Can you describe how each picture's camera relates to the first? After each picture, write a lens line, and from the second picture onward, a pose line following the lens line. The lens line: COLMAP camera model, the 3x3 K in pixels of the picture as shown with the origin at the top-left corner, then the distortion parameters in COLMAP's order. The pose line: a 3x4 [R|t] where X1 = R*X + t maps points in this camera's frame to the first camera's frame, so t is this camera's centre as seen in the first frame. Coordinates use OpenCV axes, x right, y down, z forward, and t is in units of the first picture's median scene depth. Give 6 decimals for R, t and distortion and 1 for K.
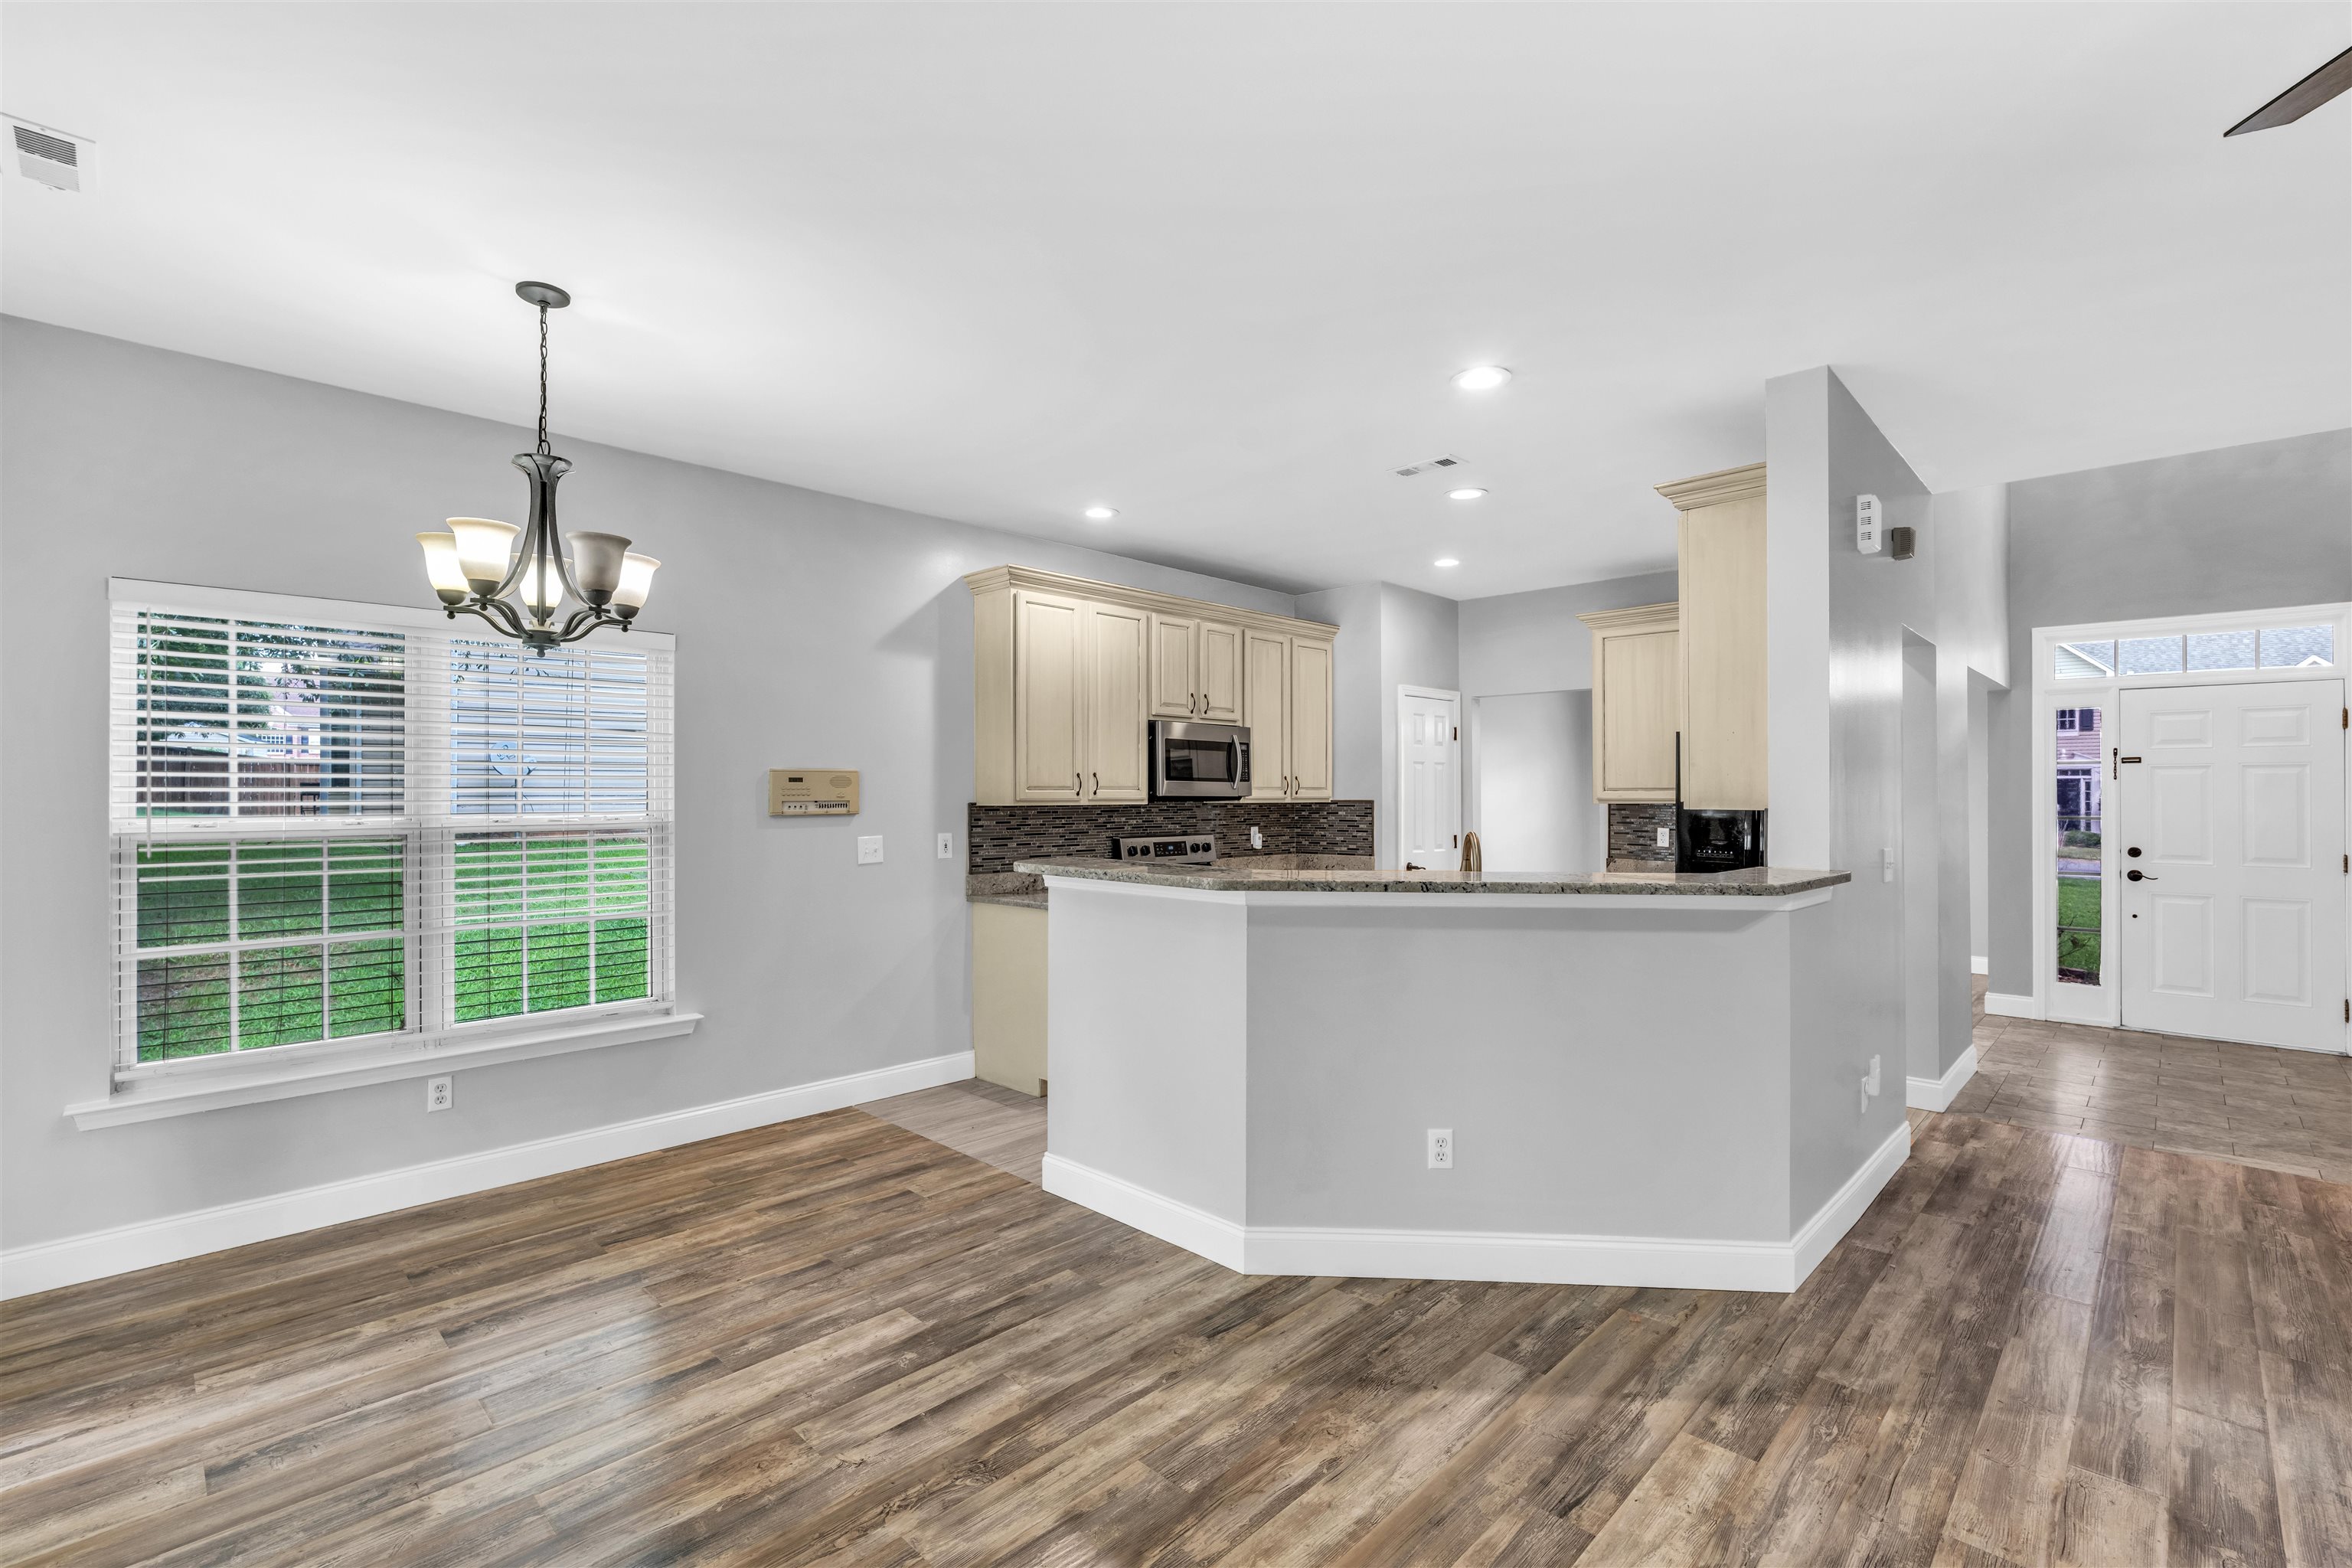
lens RADIAL K [[1057.2, 0, 1176.0], [0, 1057.2, 784.0], [0, 0, 1]] dist [-0.002440, -0.000600]
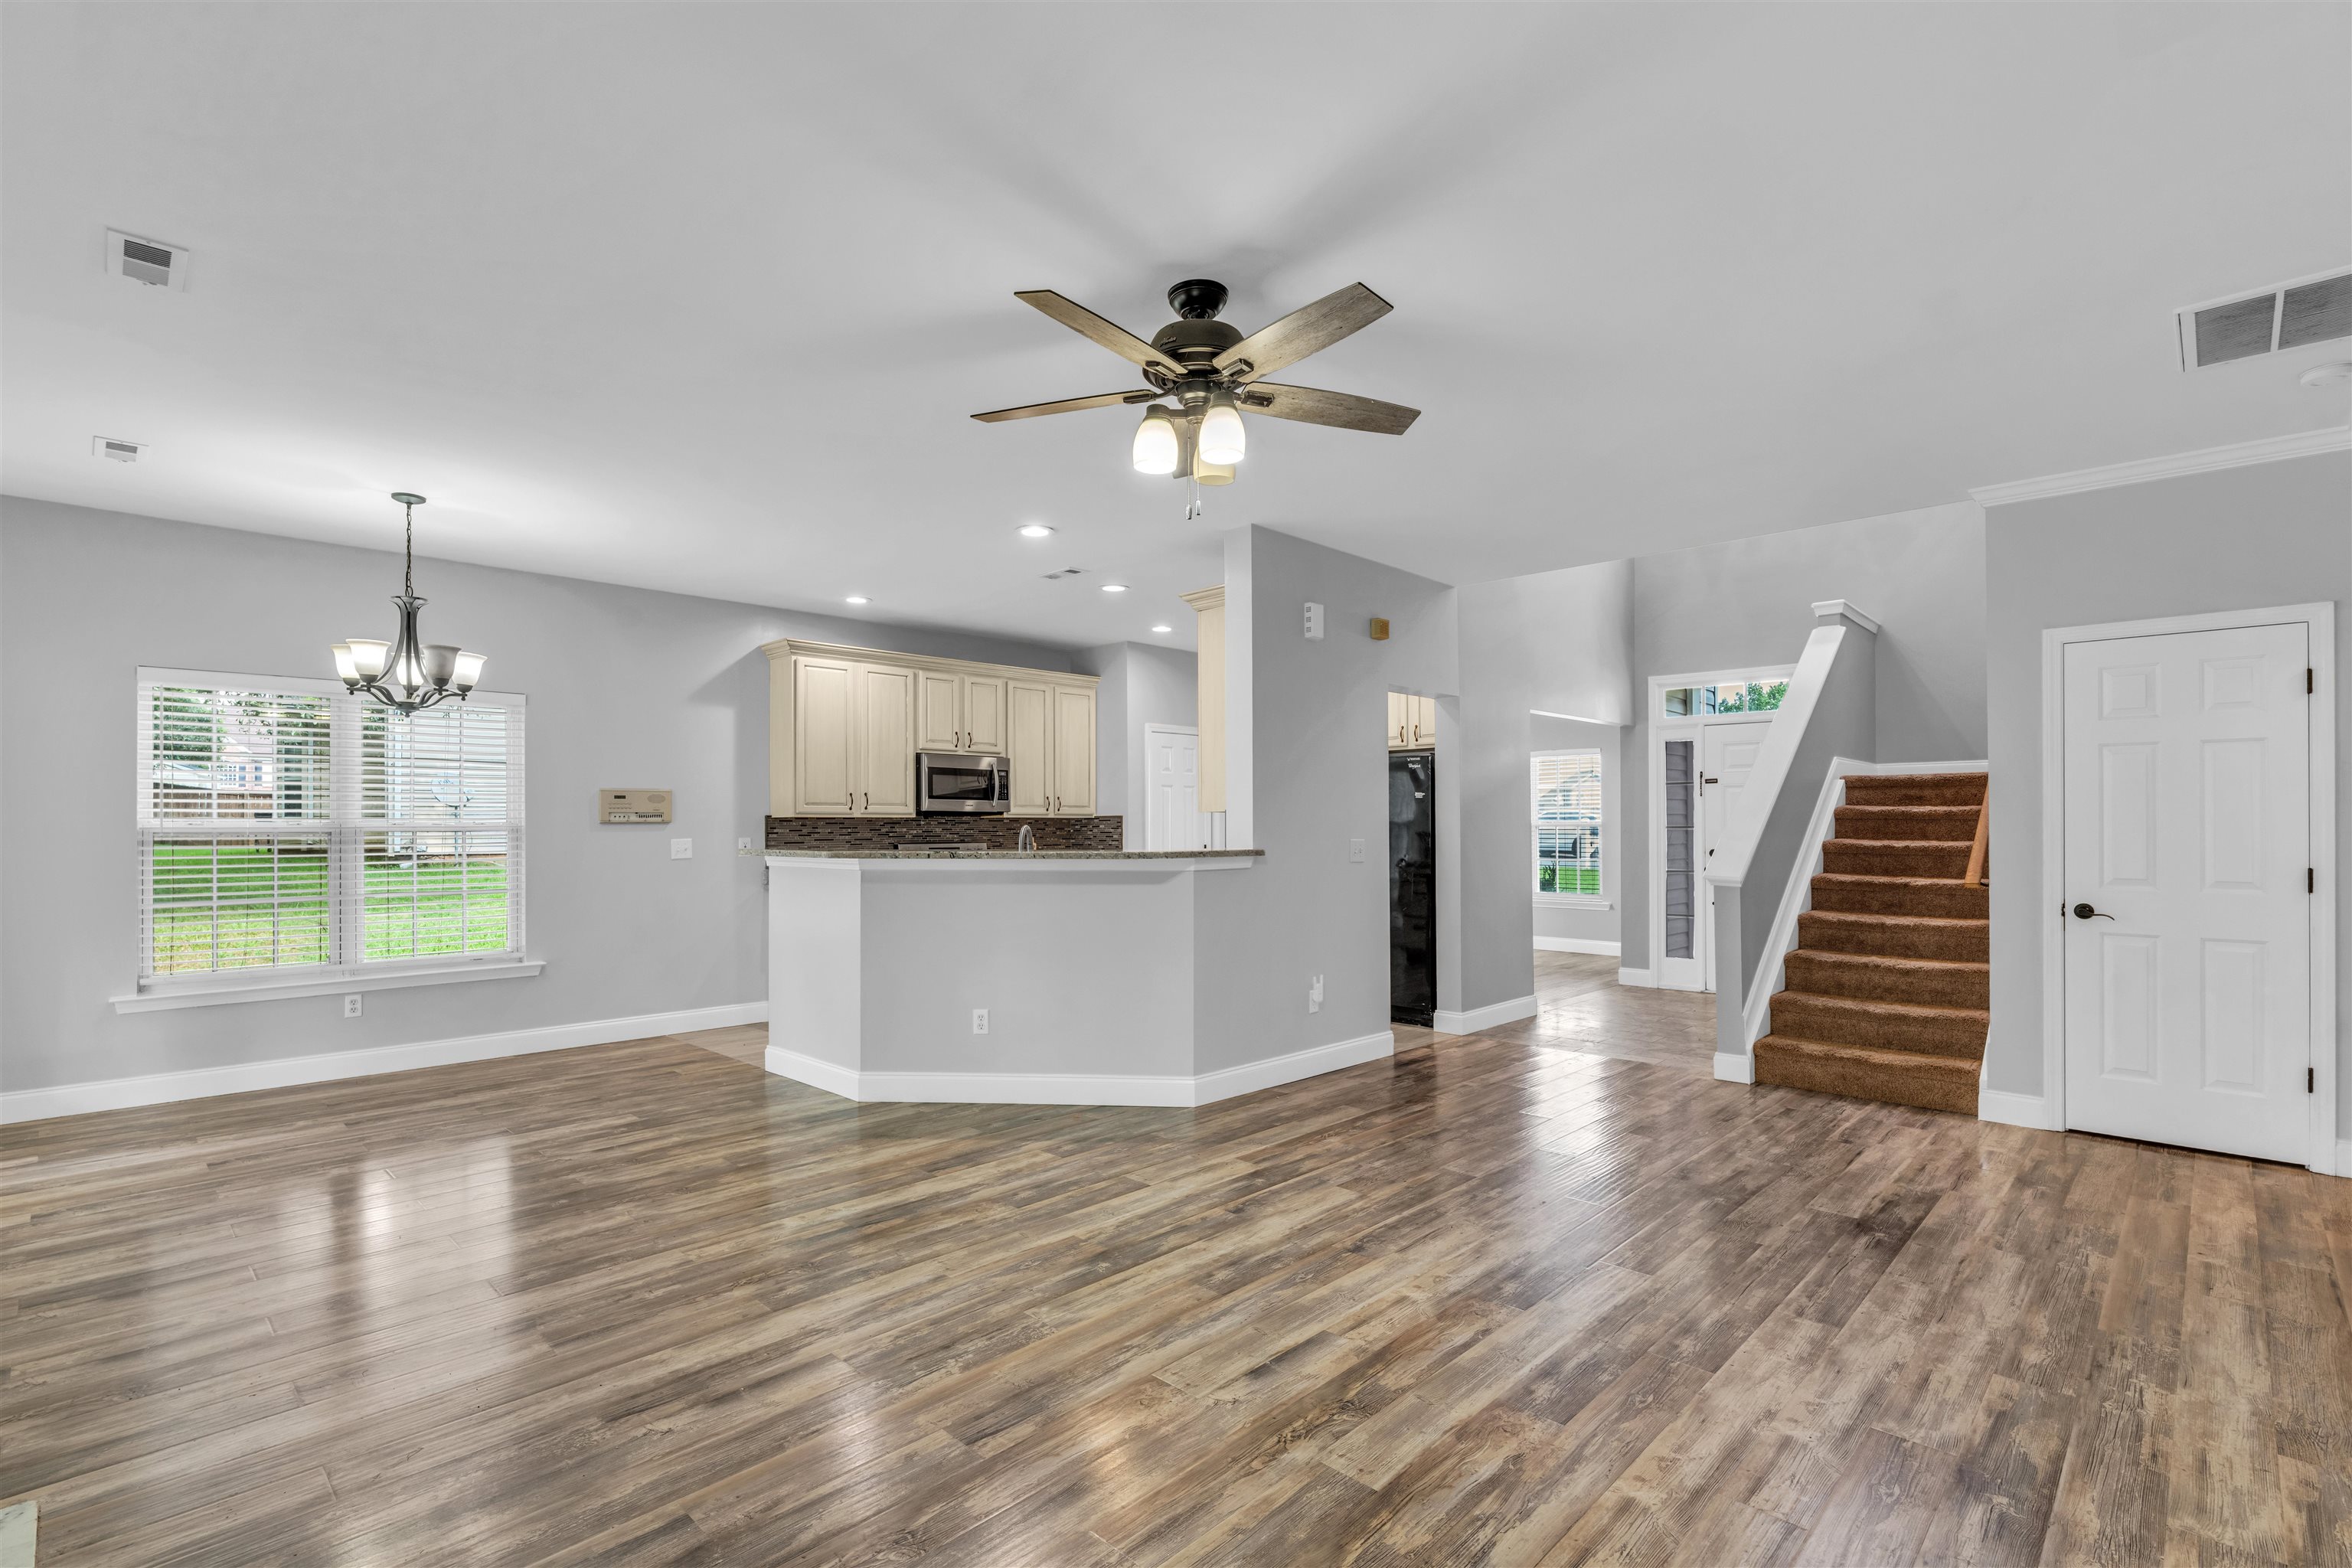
lens RADIAL K [[1099.5, 0, 1194.1], [0, 1099.5, 809.6], [0, 0, 1]] dist [-0.003509, 0.000663]
pose [[0.999861, -0.004129, 0.016129, 0.423130], [0.004225, 0.999974, -0.005885, 0.027592], [-0.016105, 0.005952, 0.999853, -0.517876]]
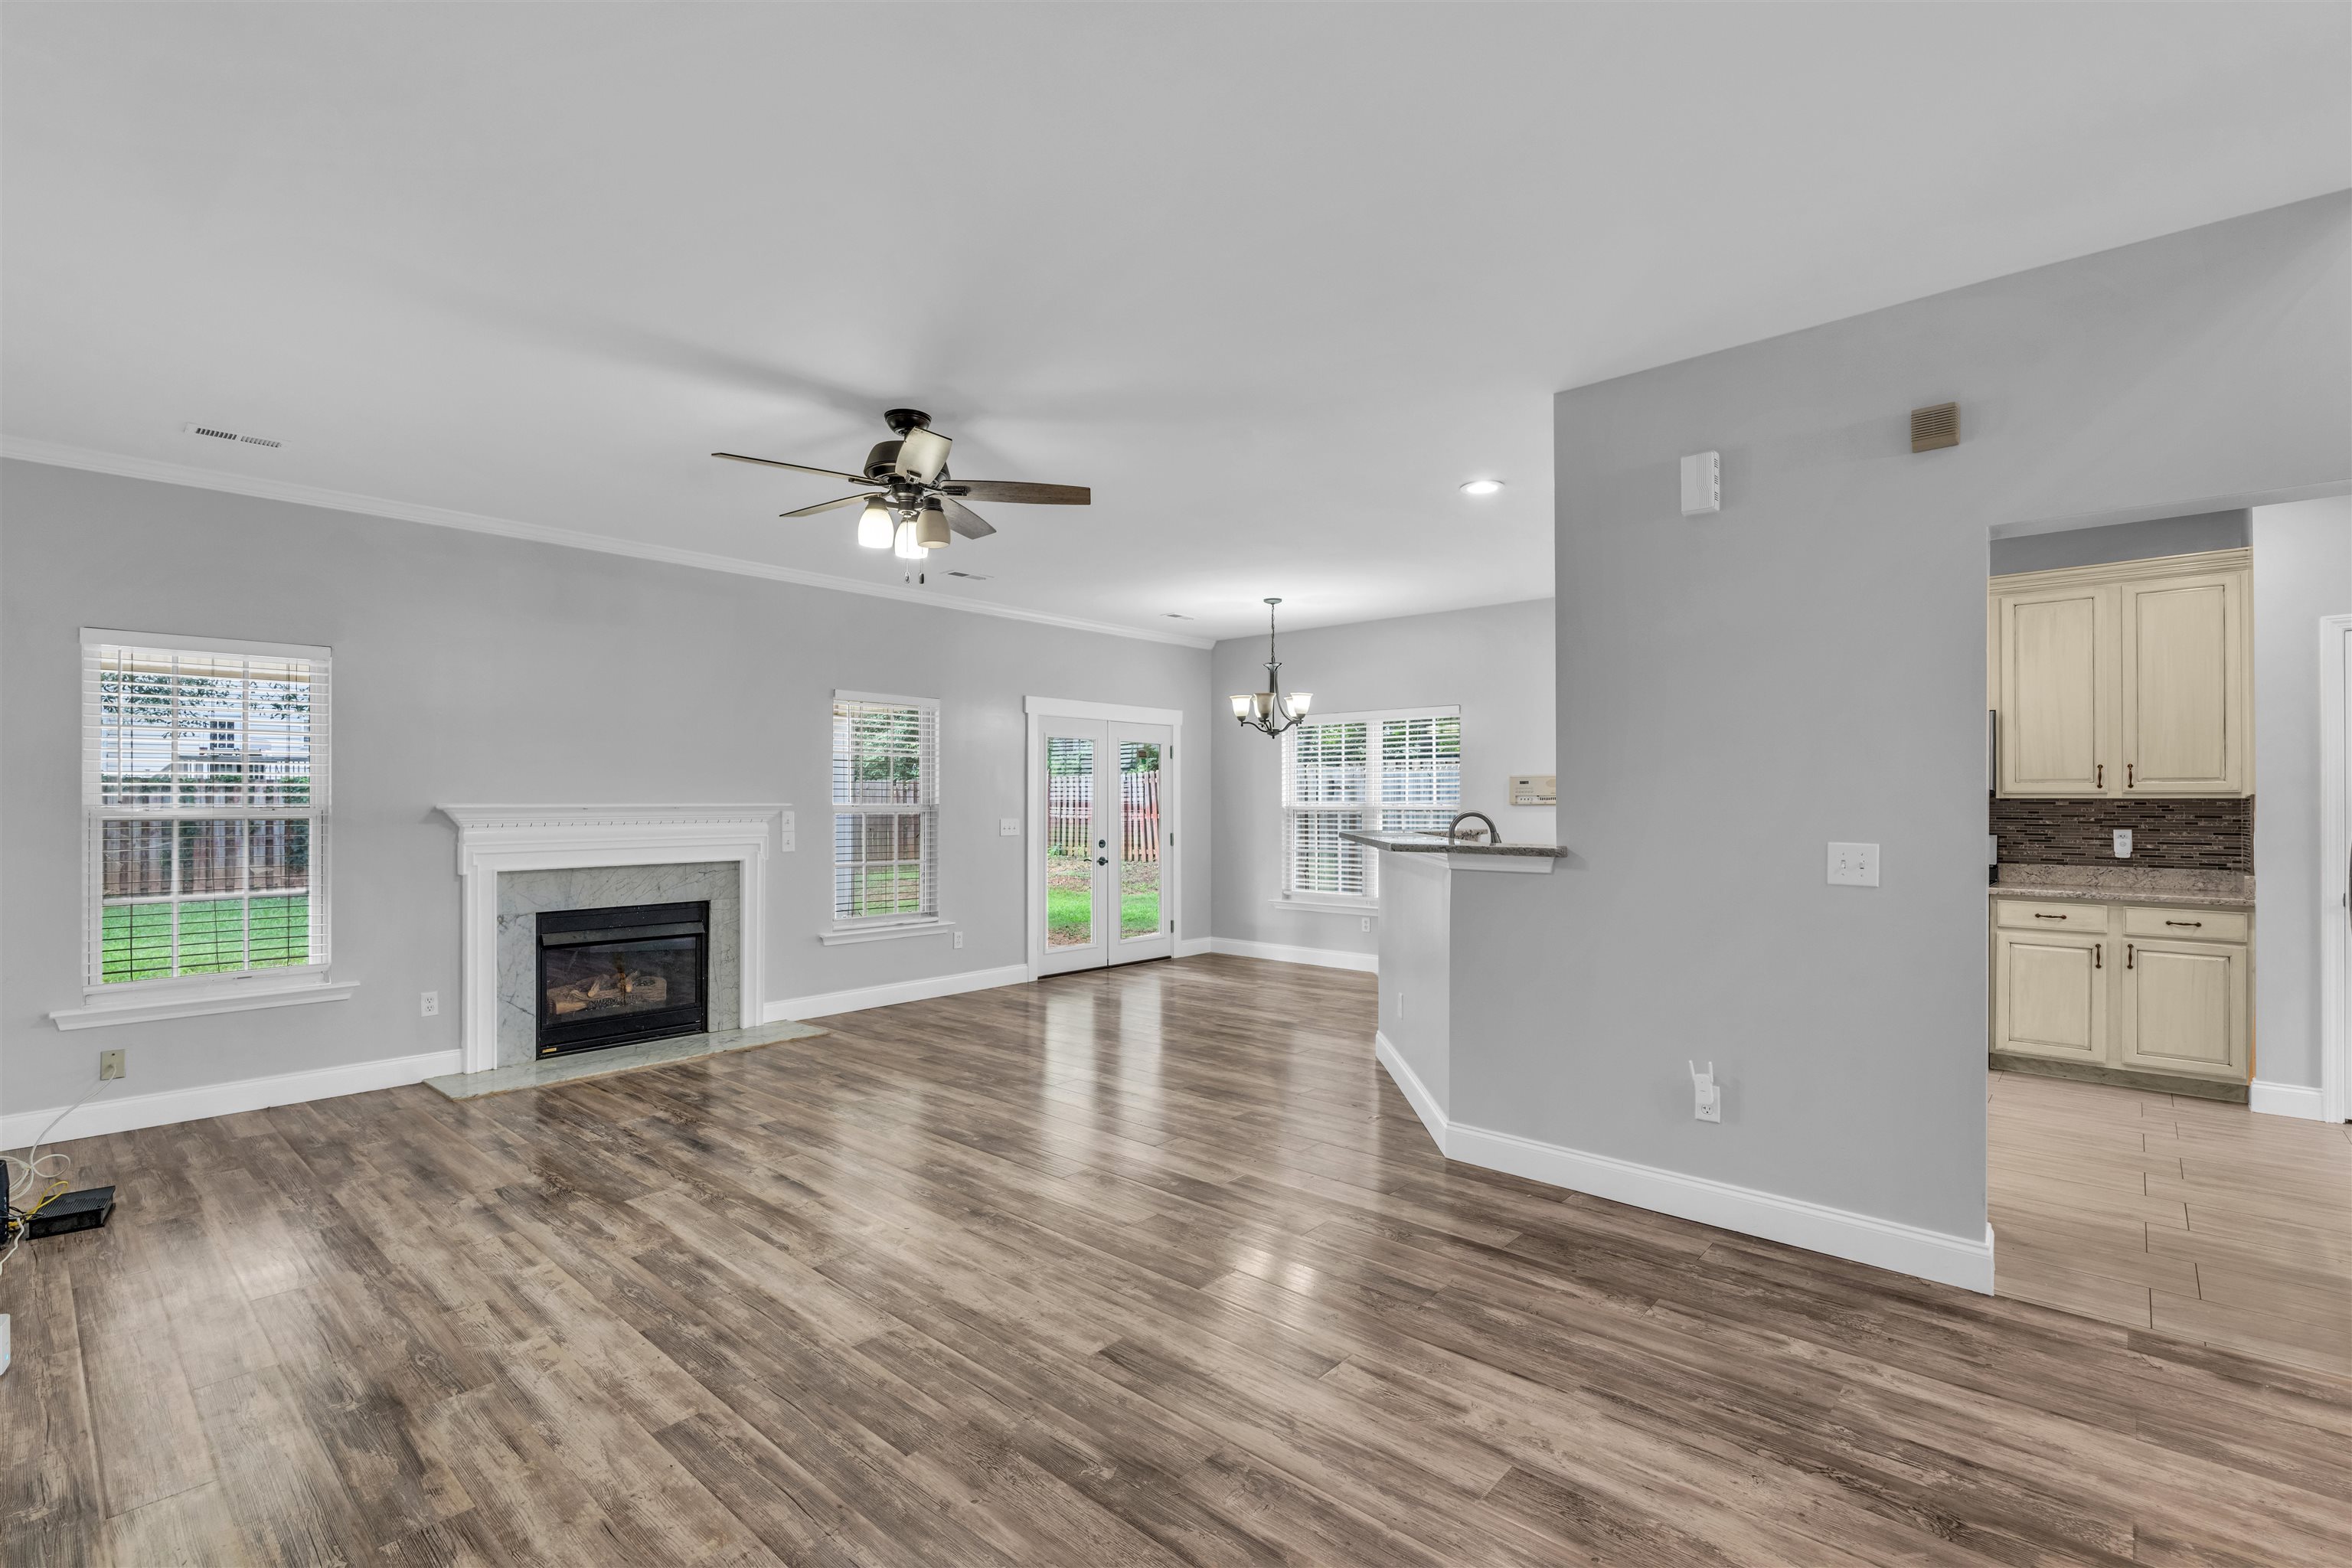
lens RADIAL K [[1076.0, 0, 1168.9], [0, 1076.0, 794.6], [0, 0, 1]] dist [0.000506, -0.000948]
pose [[0.029496, -0.007930, -0.999533, 1.454357], [0.007759, 0.999940, -0.007704, 0.025942], [0.999535, -0.007528, 0.029556, 0.465738]]
